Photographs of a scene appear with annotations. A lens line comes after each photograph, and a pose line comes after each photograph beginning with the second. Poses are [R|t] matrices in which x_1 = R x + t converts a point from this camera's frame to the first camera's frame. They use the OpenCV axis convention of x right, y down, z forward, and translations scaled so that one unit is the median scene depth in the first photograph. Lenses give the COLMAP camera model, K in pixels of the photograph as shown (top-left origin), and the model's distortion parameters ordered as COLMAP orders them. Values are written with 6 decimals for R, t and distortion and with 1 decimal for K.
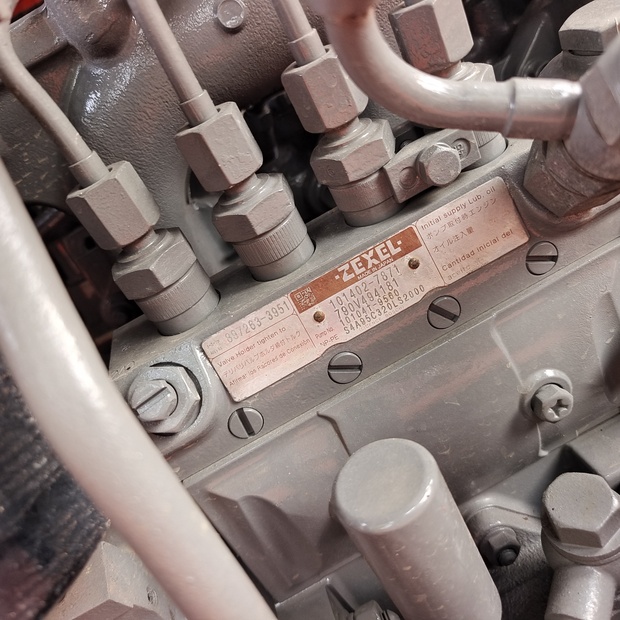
lens RADIAL K [[558.2, 0, 310.0], [0, 558.2, 310.0], [0, 0, 1]] dist [0.016834, 0.009843]
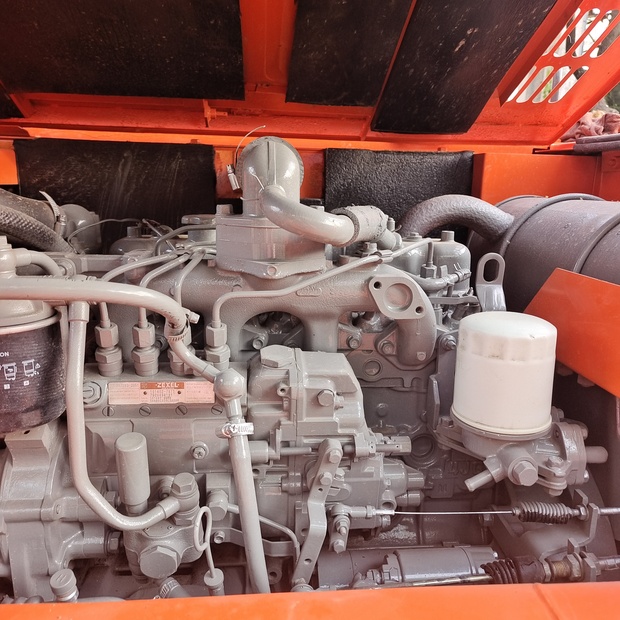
lens RADIAL K [[558.2, 0, 310.0], [0, 558.2, 310.0], [0, 0, 1]] dist [0.016834, 0.009843]
pose [[0.874490, 0.483232, 0.041879, 0.478570], [-0.474375, 0.870071, -0.133956, -0.422982], [-0.101169, 0.097277, 0.990102, -2.334903]]
